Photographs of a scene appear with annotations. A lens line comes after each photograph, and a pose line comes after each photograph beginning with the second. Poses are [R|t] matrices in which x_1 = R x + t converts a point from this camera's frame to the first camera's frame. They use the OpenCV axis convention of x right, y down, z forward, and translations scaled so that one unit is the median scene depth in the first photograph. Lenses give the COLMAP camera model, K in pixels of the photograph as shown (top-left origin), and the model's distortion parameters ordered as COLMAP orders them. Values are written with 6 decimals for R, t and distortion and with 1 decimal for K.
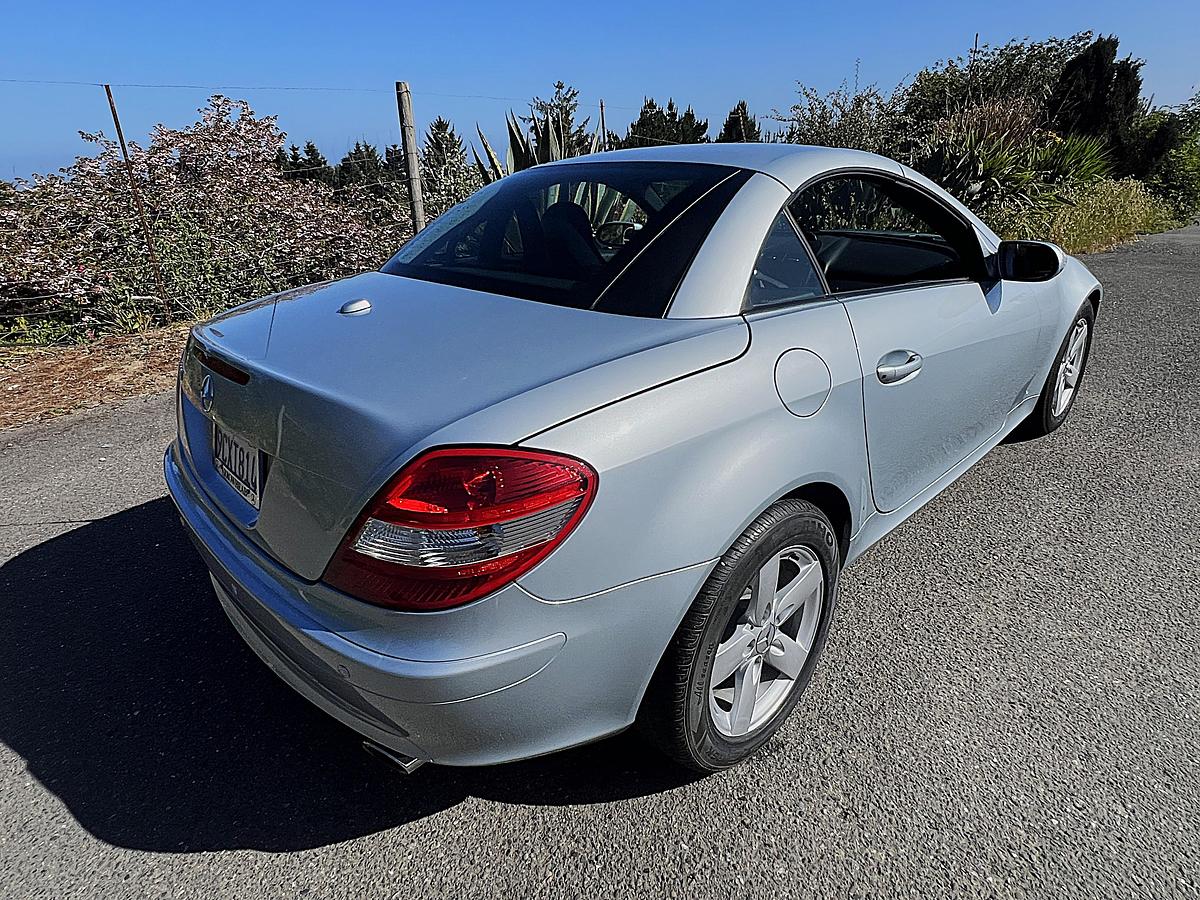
lens RADIAL K [[663.9, 0, 600.8], [0, 663.9, 448.3], [0, 0, 1]] dist [-0.000770, -0.000419]
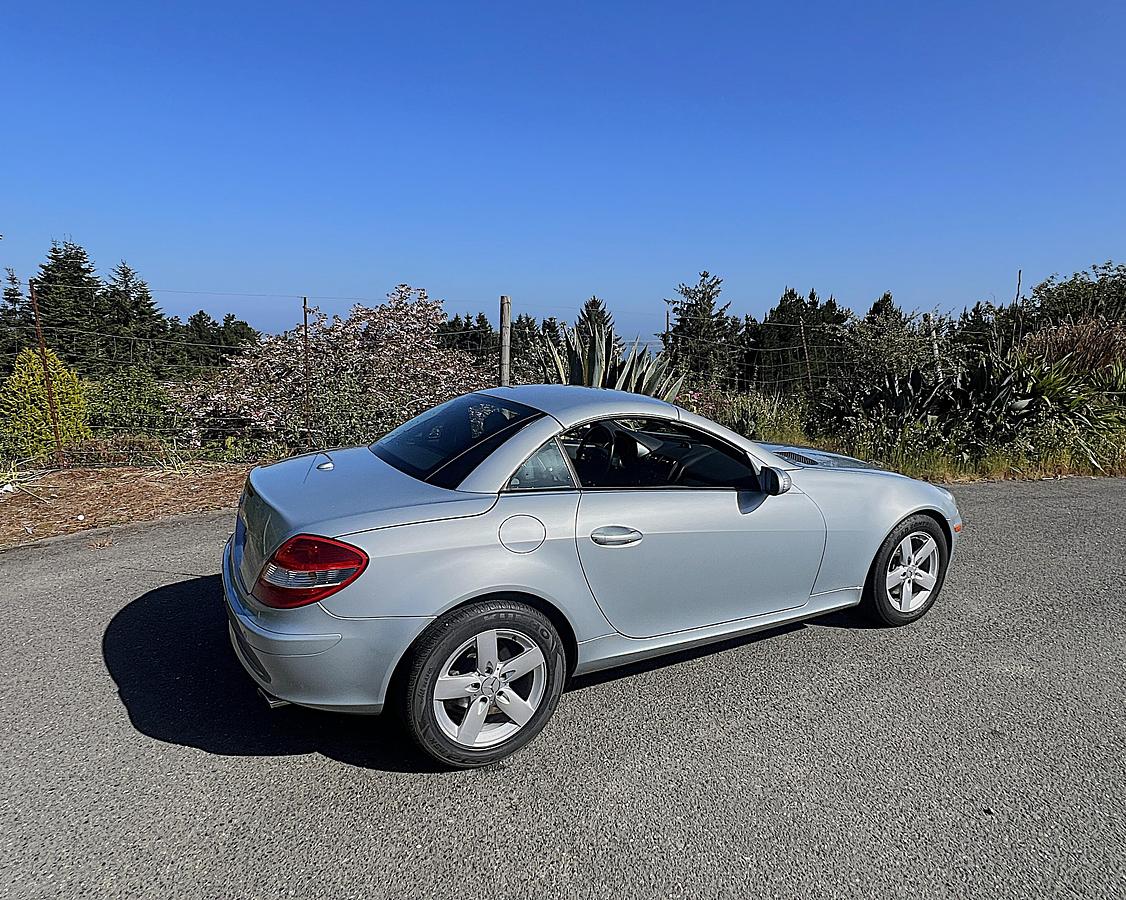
lens RADIAL K [[671.9, 0, 558.0], [0, 671.9, 441.6], [0, 0, 1]] dist [0.002038, -0.004711]
pose [[0.959214, 0.094394, -0.266456, 0.399075], [-0.156541, 0.962249, -0.222647, 0.022874], [0.235380, 0.255277, 0.937779, -0.344541]]
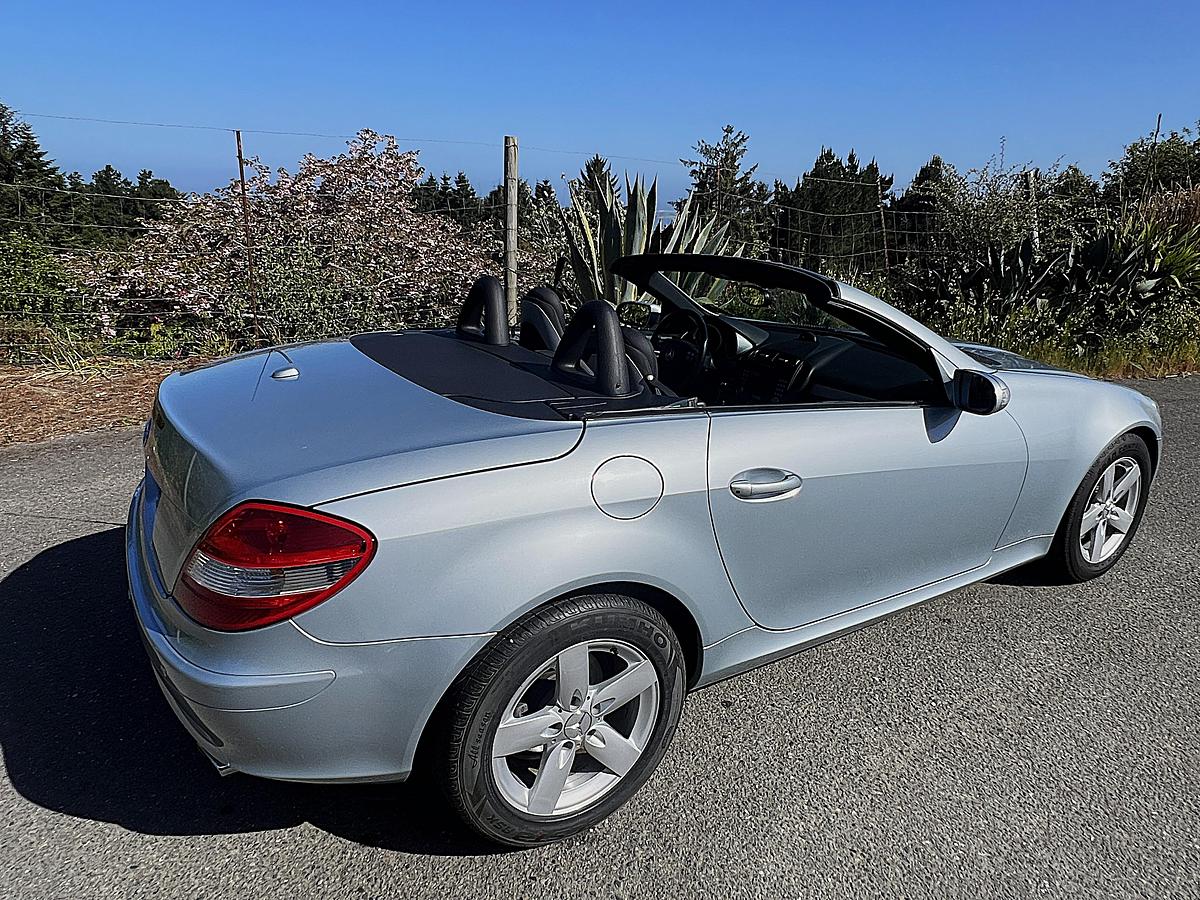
lens RADIAL K [[758.0, 0, 606.8], [0, 758.0, 444.9], [0, 0, 1]] dist [-0.002807, 0.000728]
pose [[0.976067, 0.123059, -0.179302, 0.225904], [-0.140304, 0.986291, -0.086859, -0.025949], [0.166155, 0.109937, 0.979952, -0.105546]]
